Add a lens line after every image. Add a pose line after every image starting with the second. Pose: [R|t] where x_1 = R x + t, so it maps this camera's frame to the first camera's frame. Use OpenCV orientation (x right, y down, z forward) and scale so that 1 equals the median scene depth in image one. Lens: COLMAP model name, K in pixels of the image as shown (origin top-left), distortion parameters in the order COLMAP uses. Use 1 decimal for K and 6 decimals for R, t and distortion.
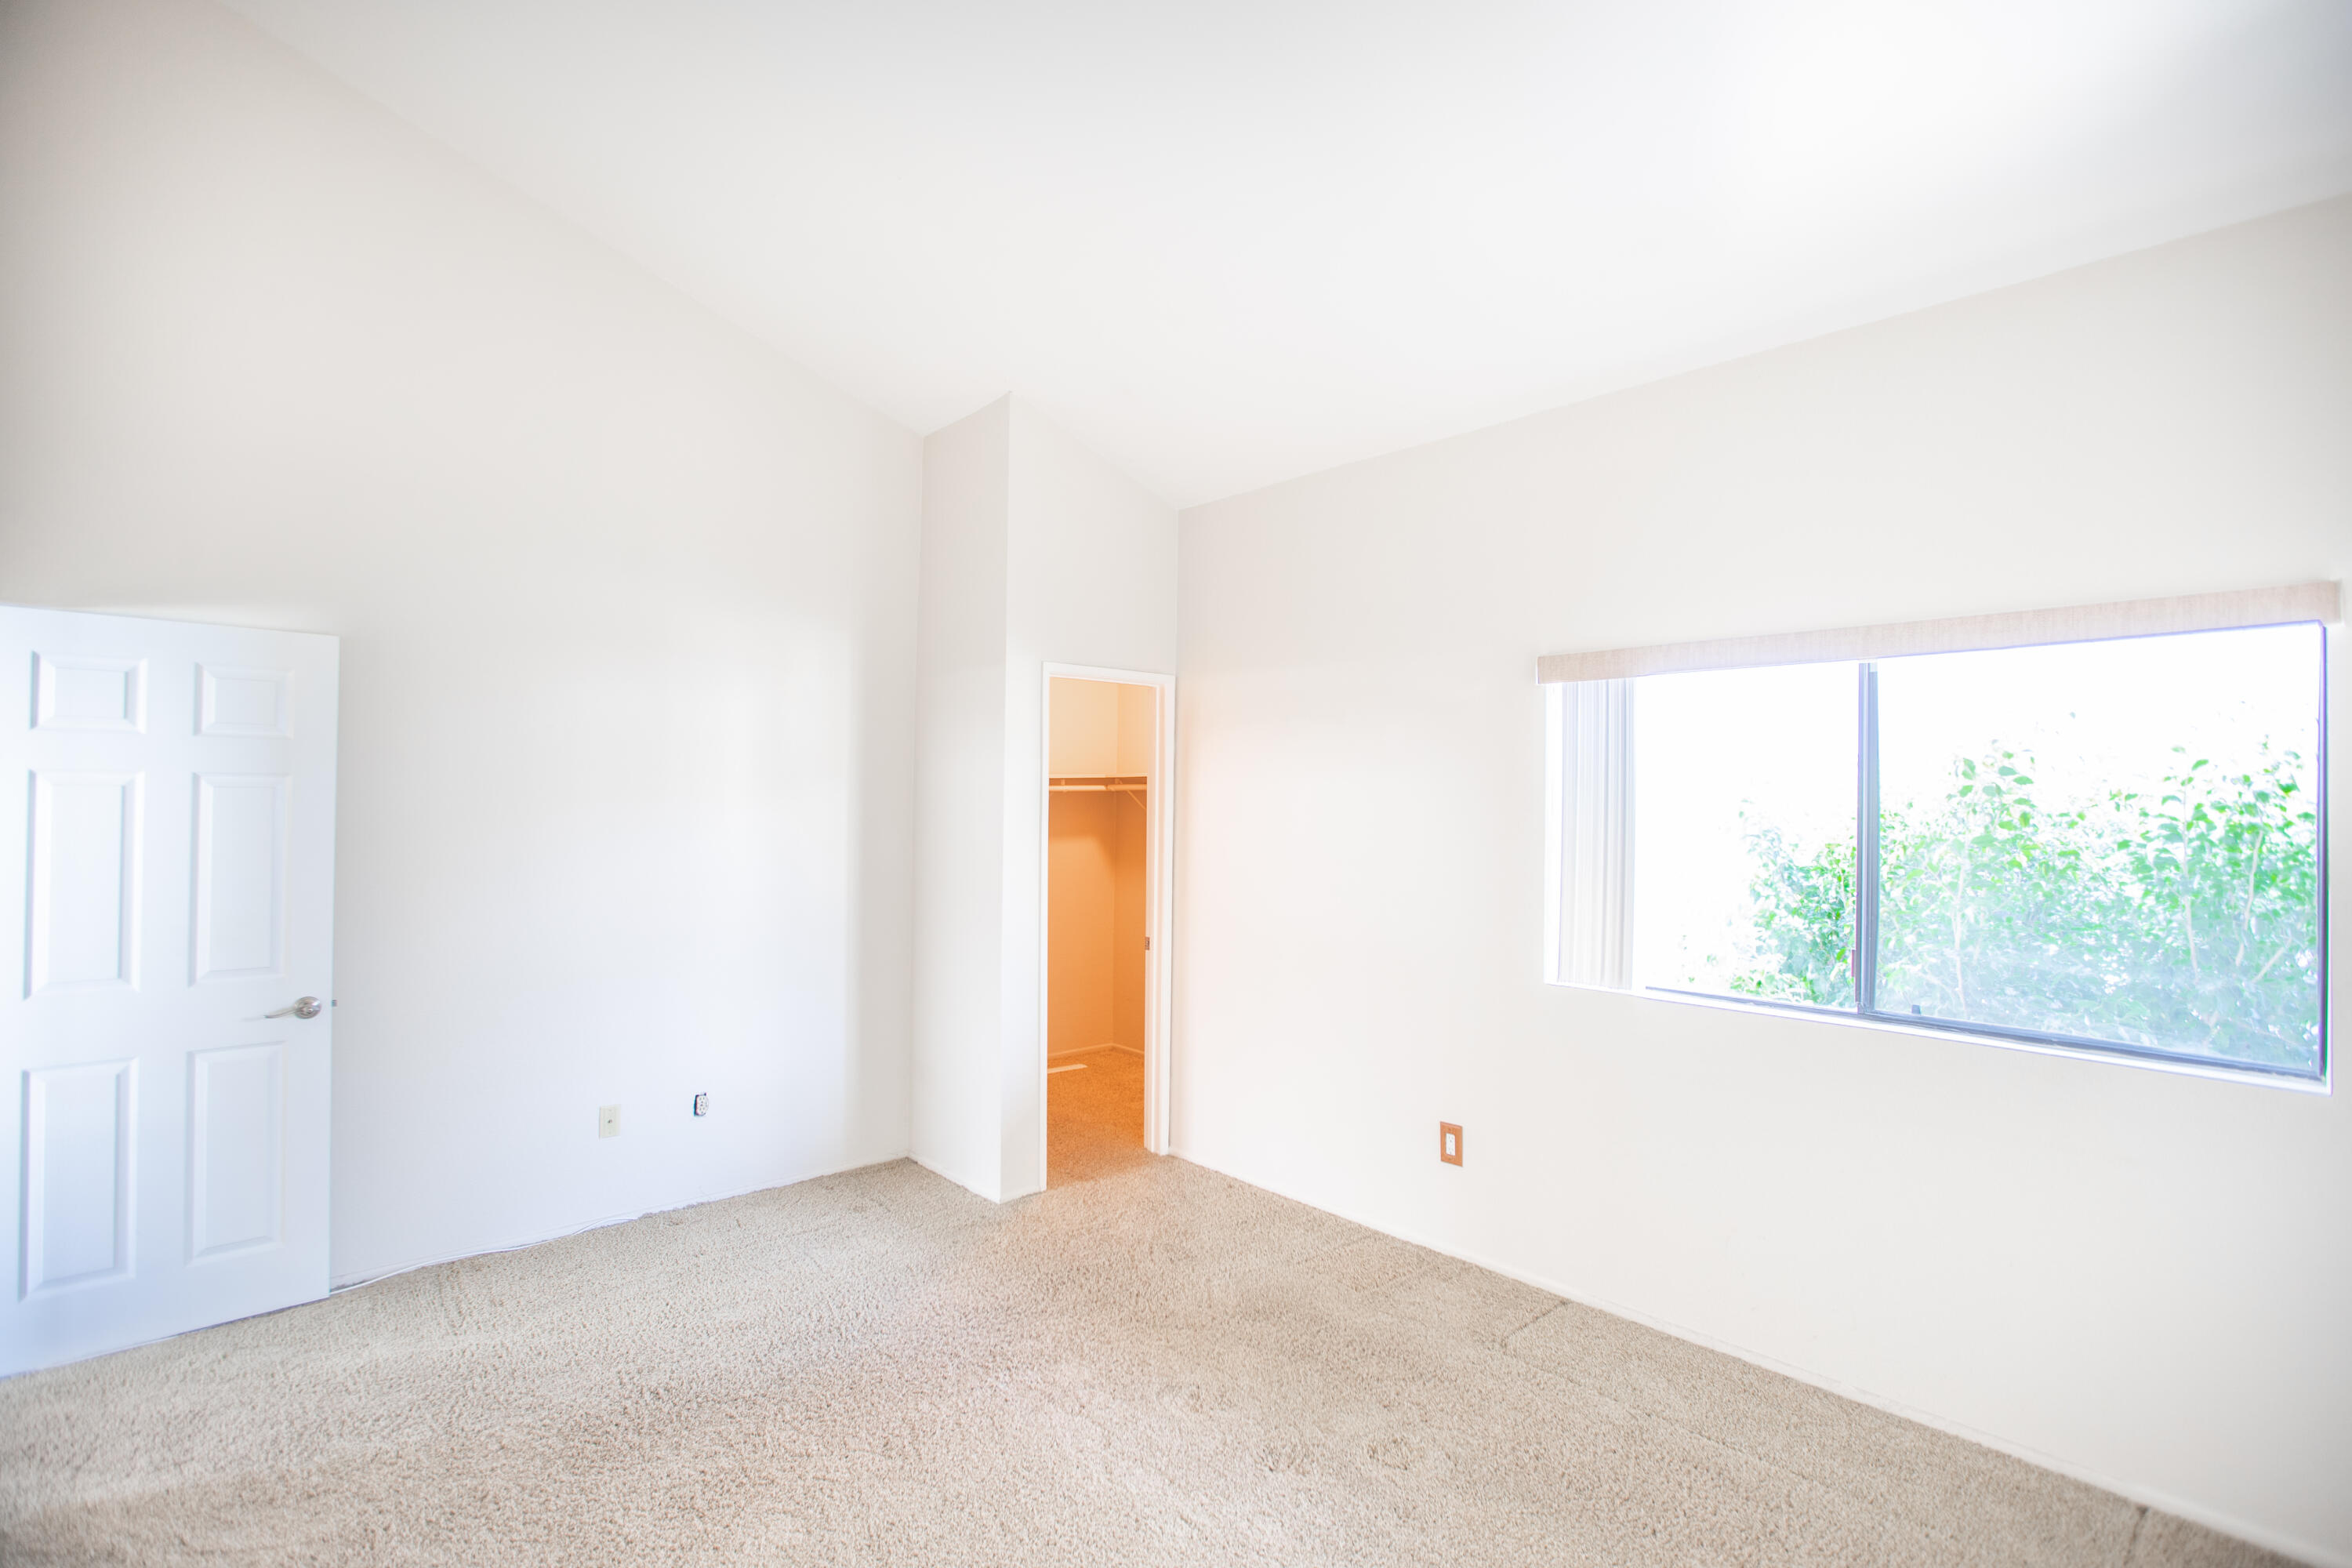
lens RADIAL K [[1082.5, 0, 1183.7], [0, 1082.5, 789.5], [0, 0, 1]] dist [-0.048563, 0.017125]
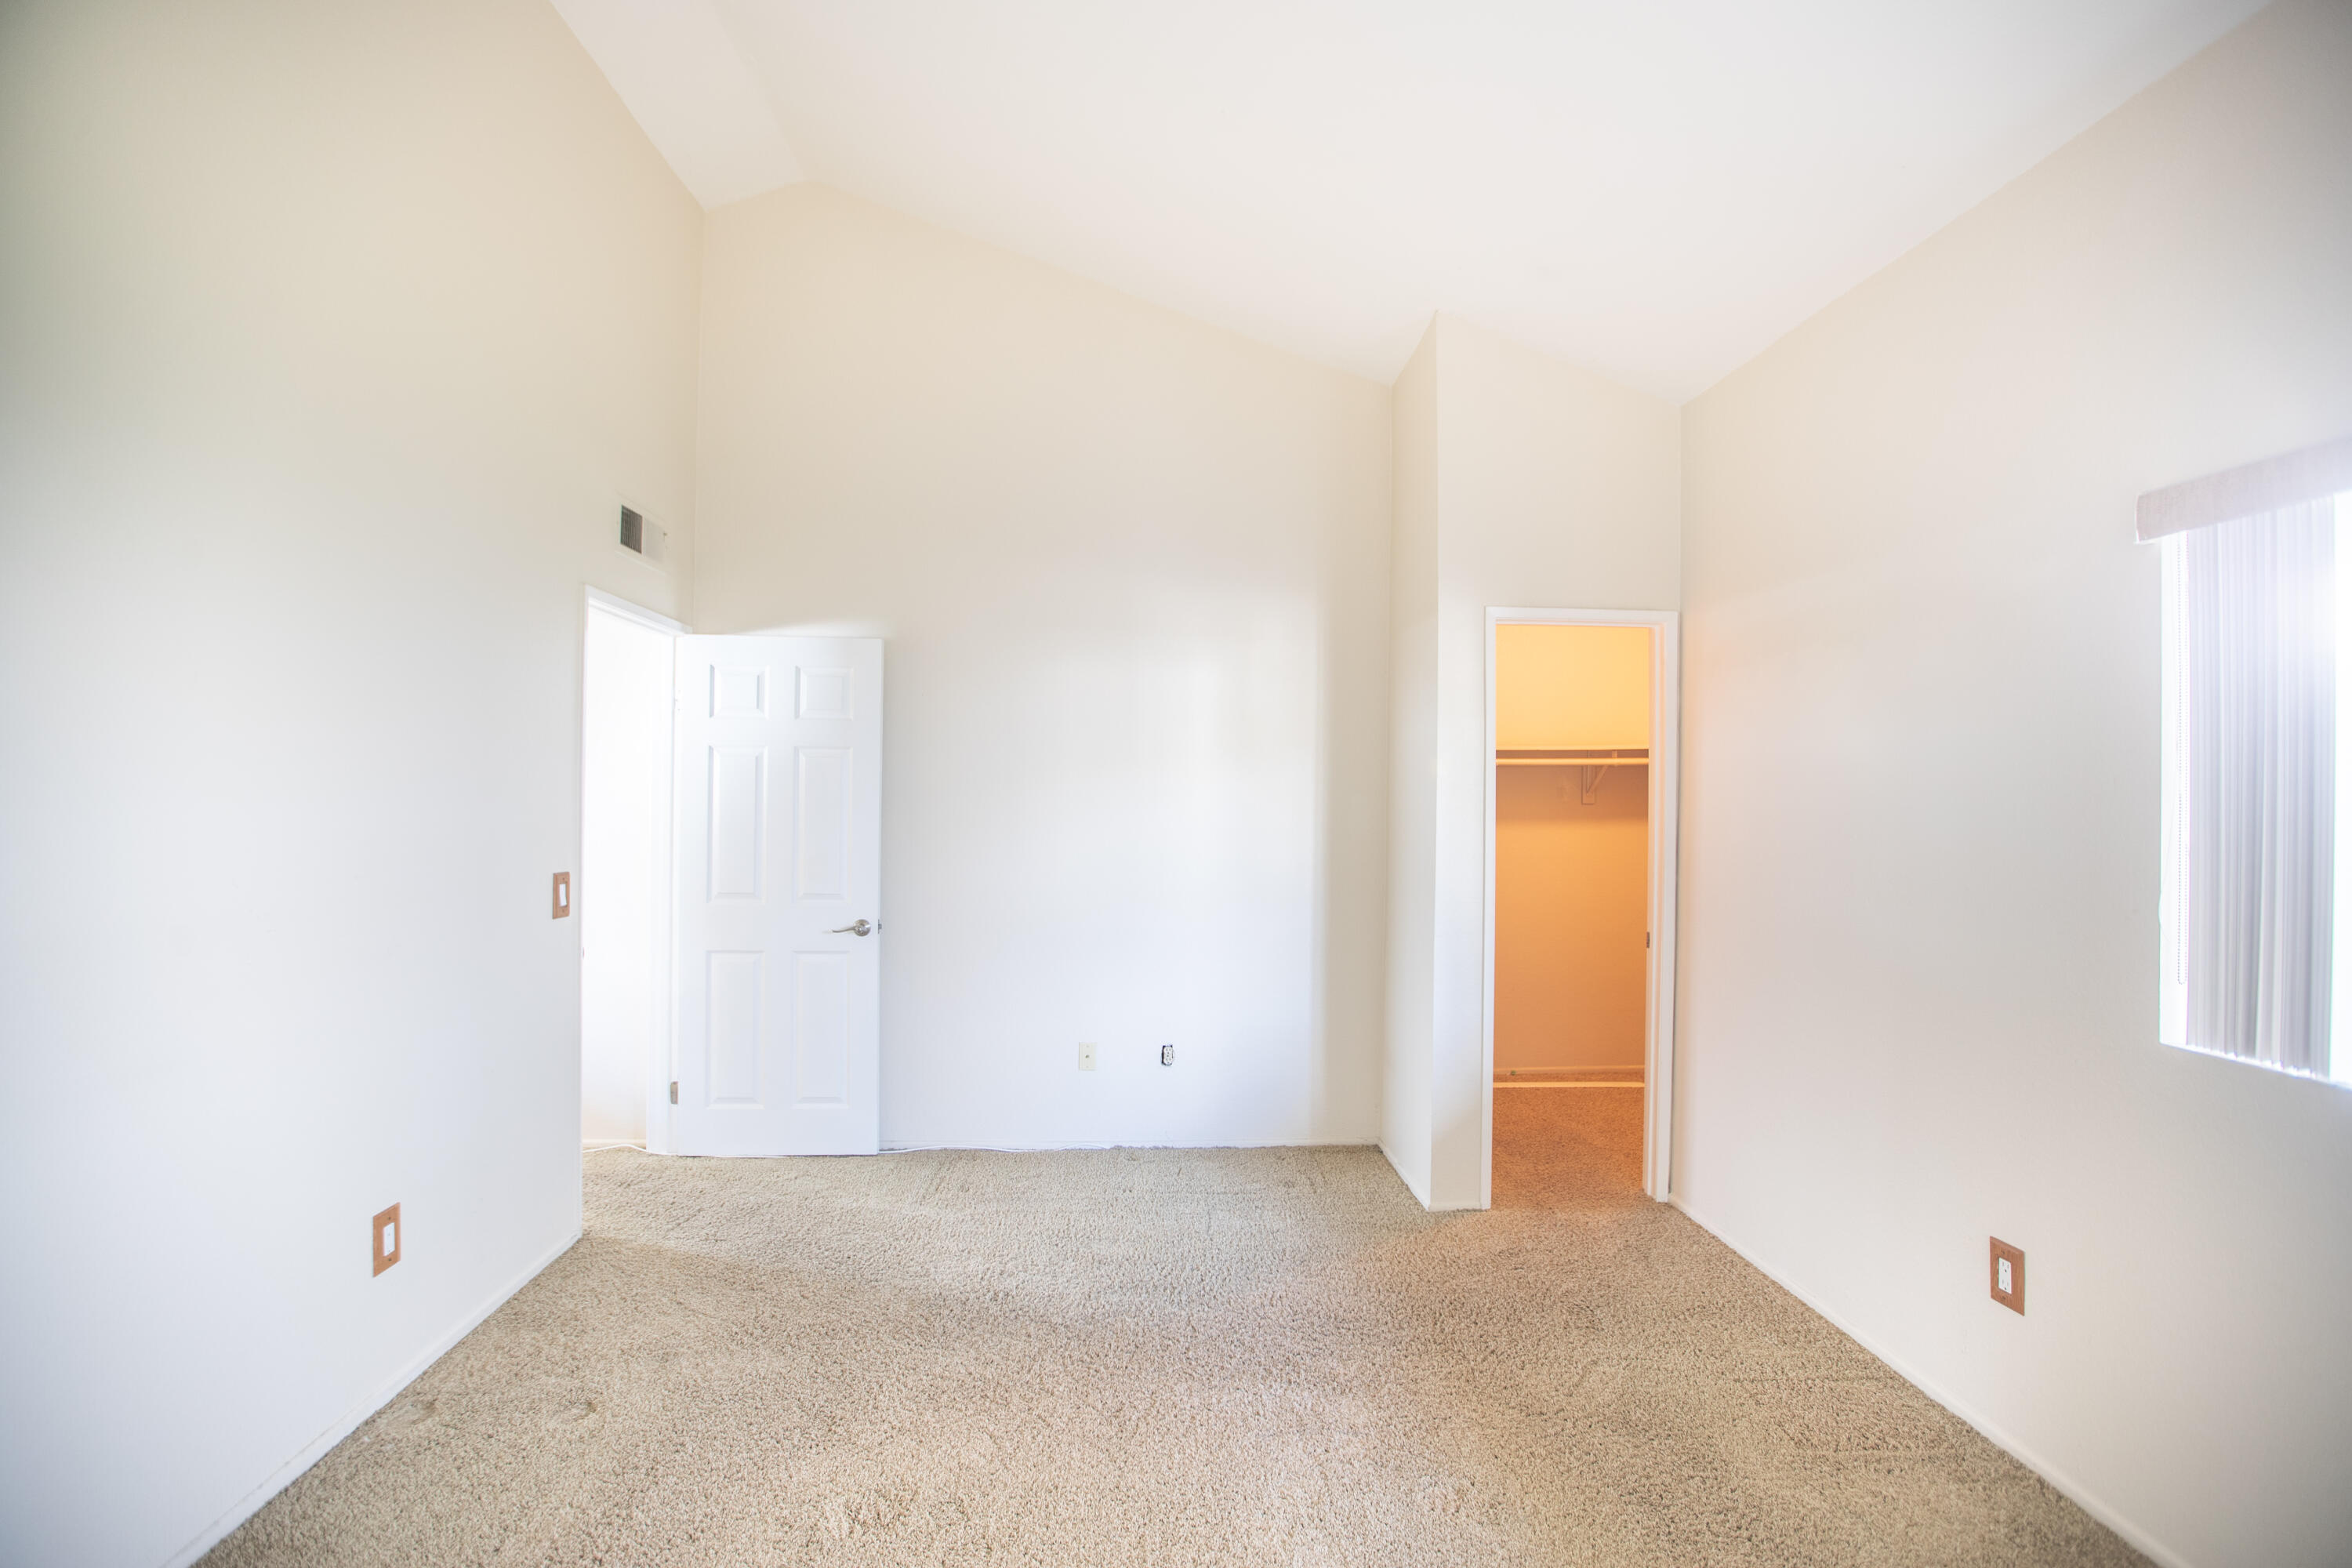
lens RADIAL K [[1068.8, 0, 1176.0], [0, 1068.8, 784.0], [0, 0, 1]] dist [-0.081106, 0.038716]
pose [[0.775283, -0.007693, -0.631567, 0.252124], [0.004255, 0.999967, -0.006956, 0.035940], [0.631599, 0.002705, 0.775290, 0.203841]]
